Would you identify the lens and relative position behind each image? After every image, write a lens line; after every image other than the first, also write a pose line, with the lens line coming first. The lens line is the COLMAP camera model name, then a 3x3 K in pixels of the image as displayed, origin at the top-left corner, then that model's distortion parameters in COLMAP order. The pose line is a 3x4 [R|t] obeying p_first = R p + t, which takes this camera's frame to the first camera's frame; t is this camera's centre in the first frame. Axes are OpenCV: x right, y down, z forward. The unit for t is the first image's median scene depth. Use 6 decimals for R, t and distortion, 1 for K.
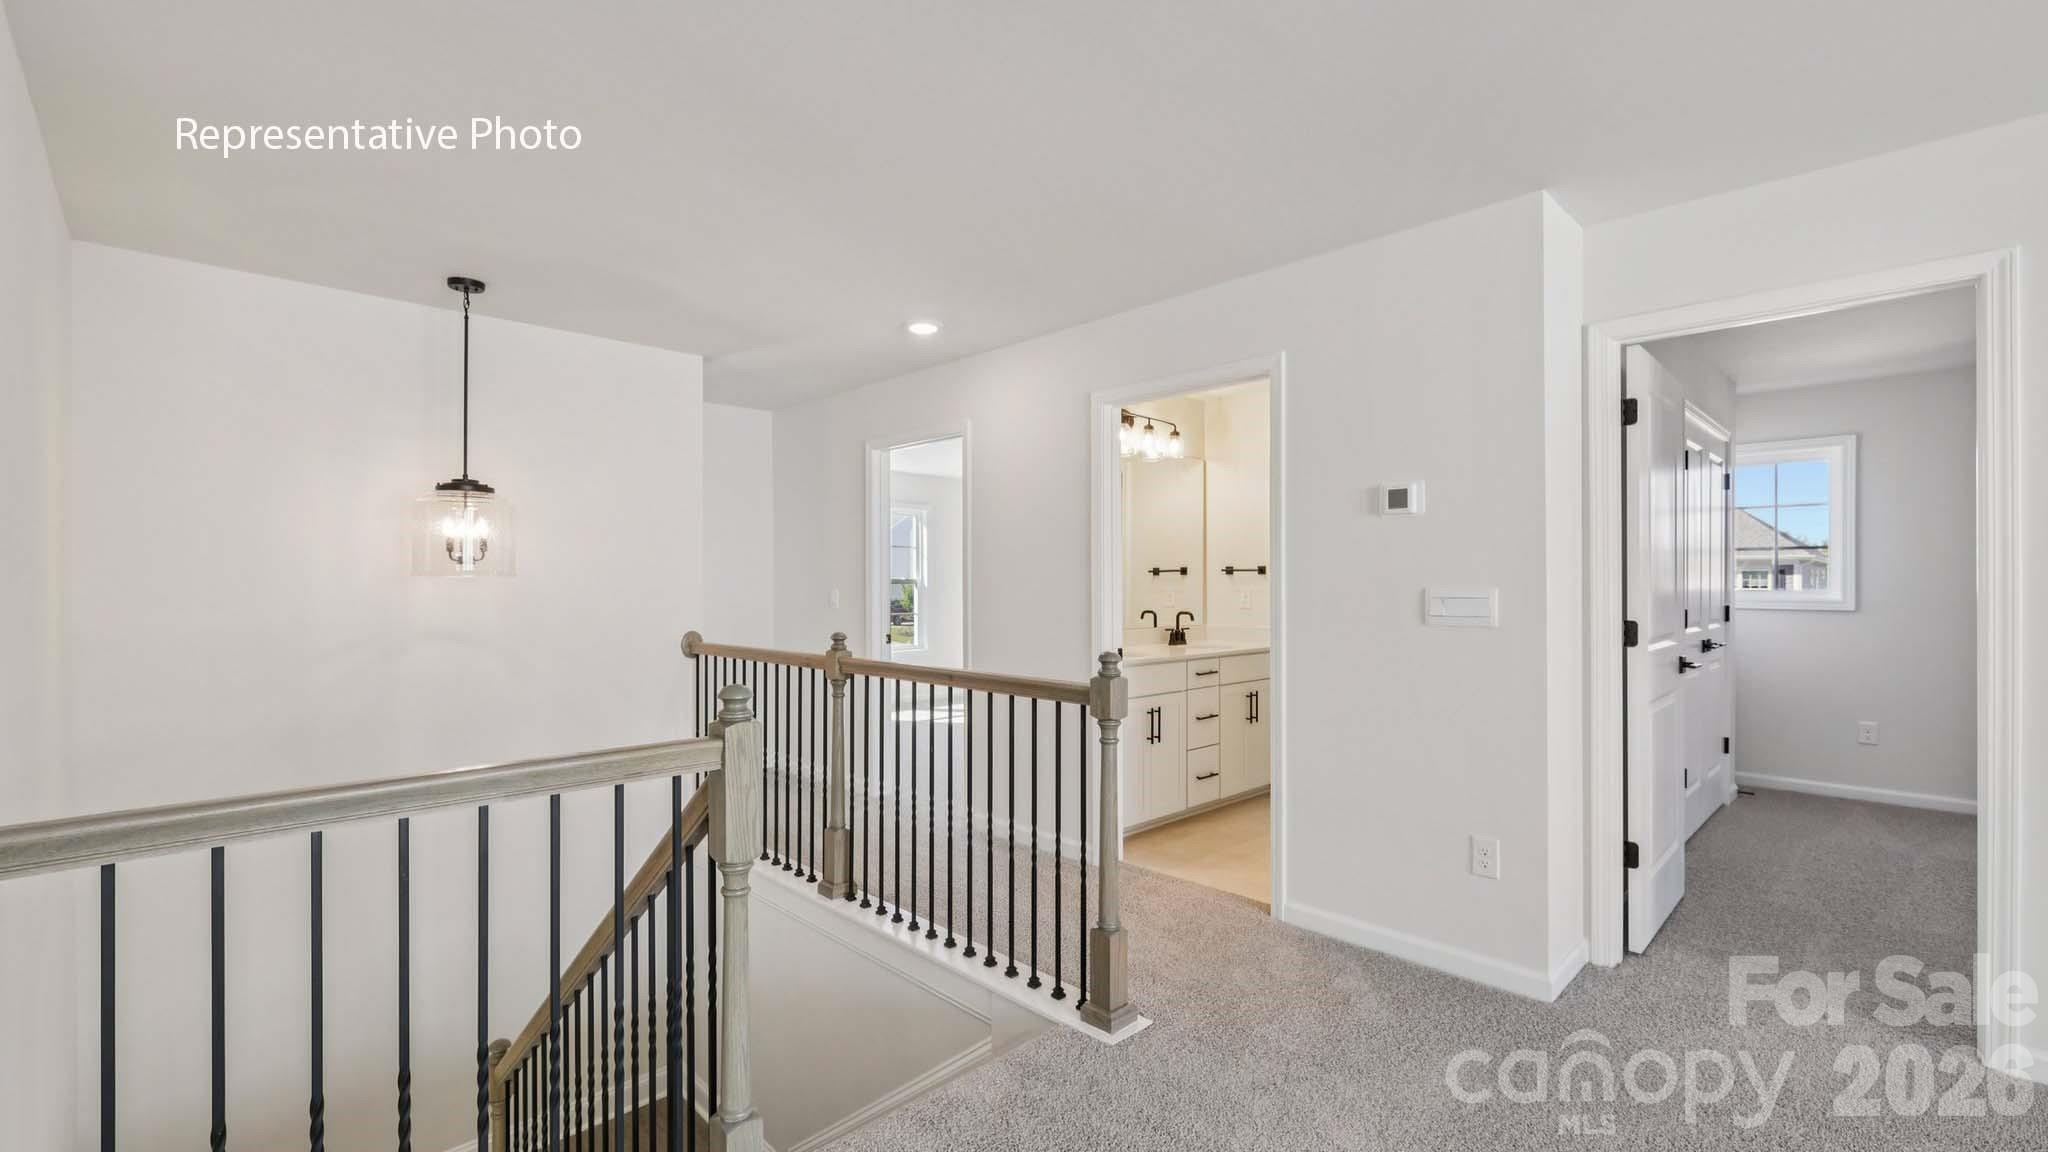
lens RADIAL K [[908.4, 0, 1023.3], [0, 908.4, 583.1], [0, 0, 1]] dist [-0.000990, -0.000125]
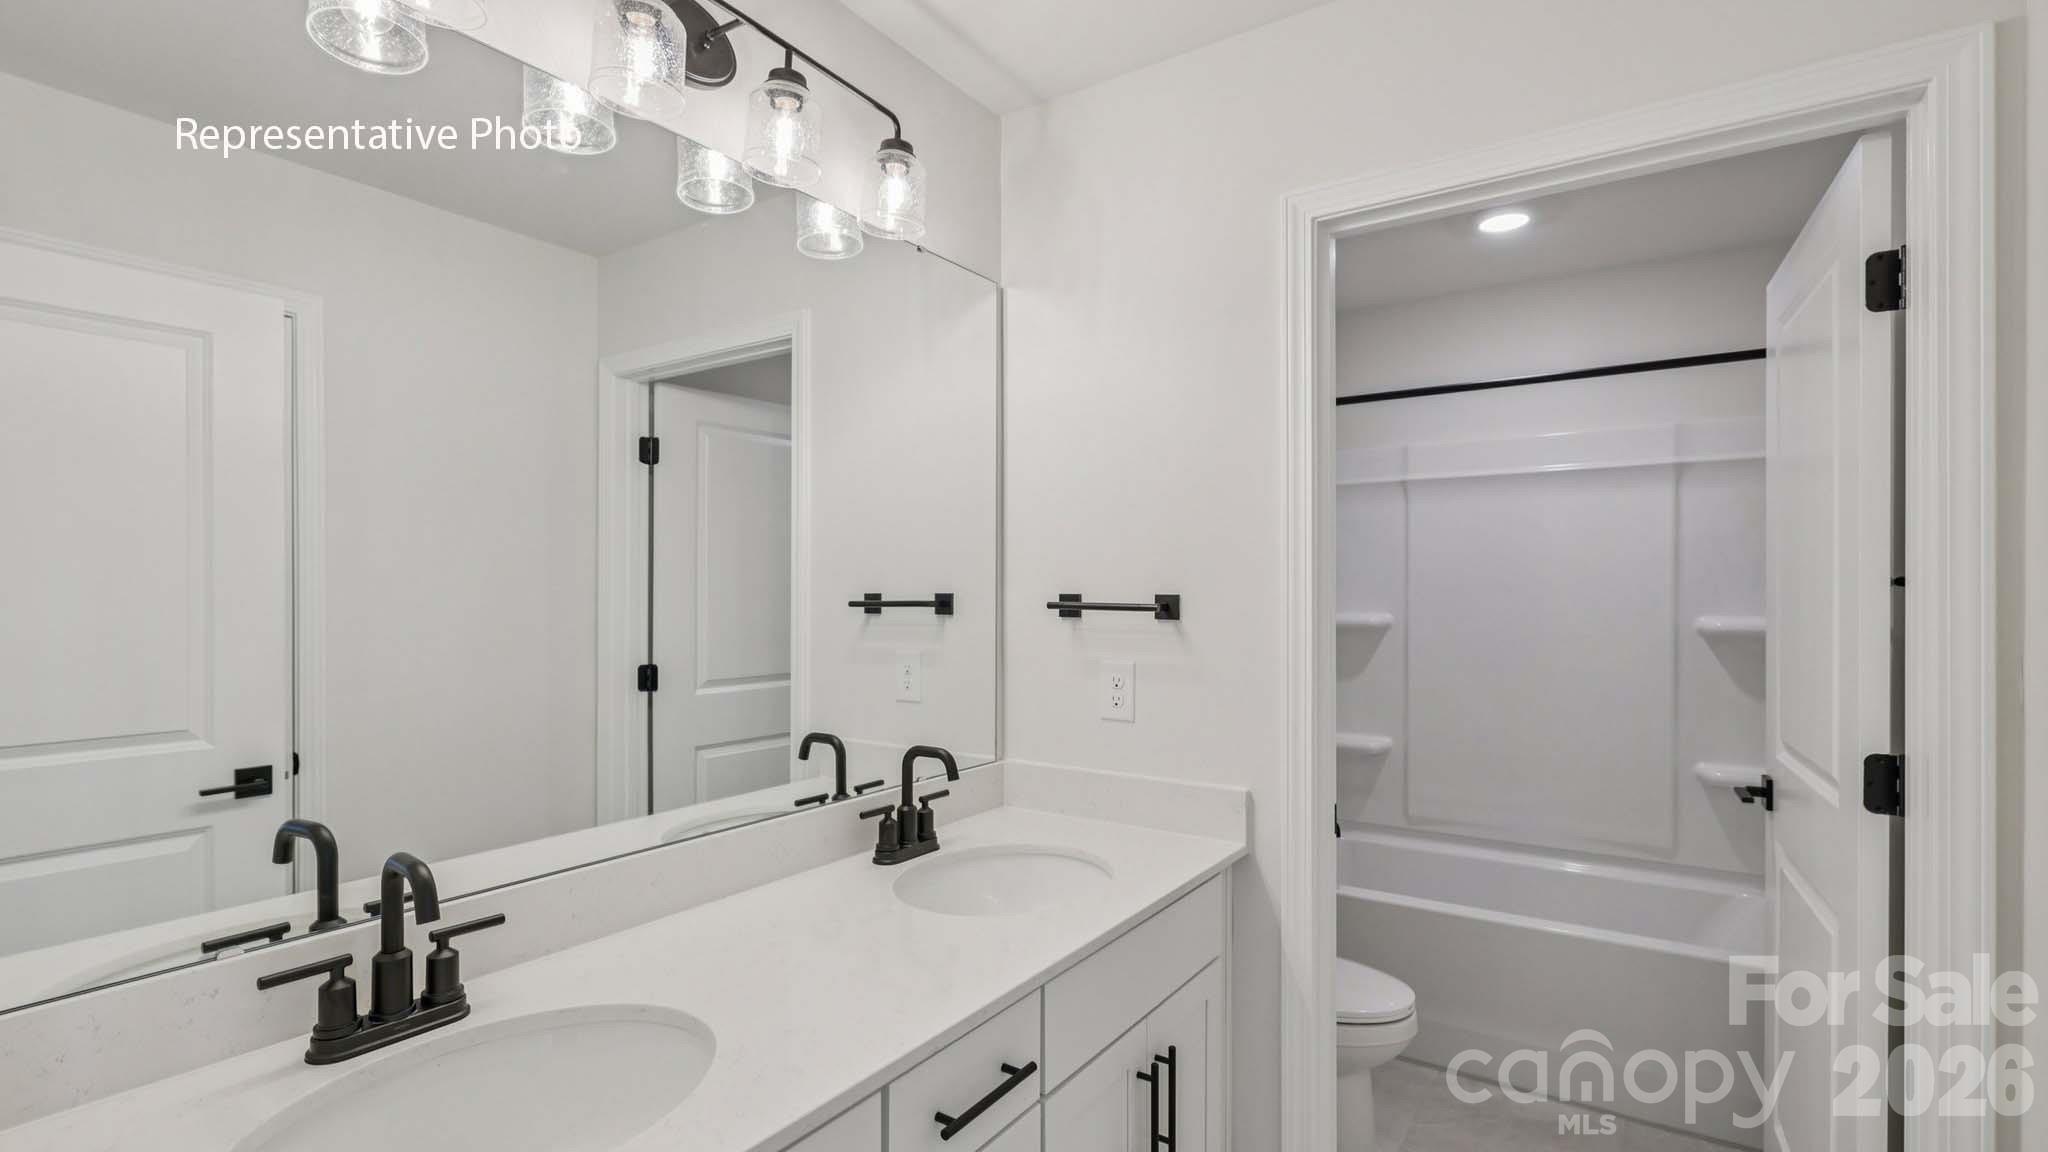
lens RADIAL K [[934.0, 0, 1027.3], [0, 934.0, 577.5], [0, 0, 1]] dist [0.000749, 0.000029]
pose [[0.979015, 0.004771, 0.203731, 0.143285], [-0.002596, 0.999937, -0.010941, -0.021428], [-0.203771, 0.010182, 0.978966, 0.676189]]
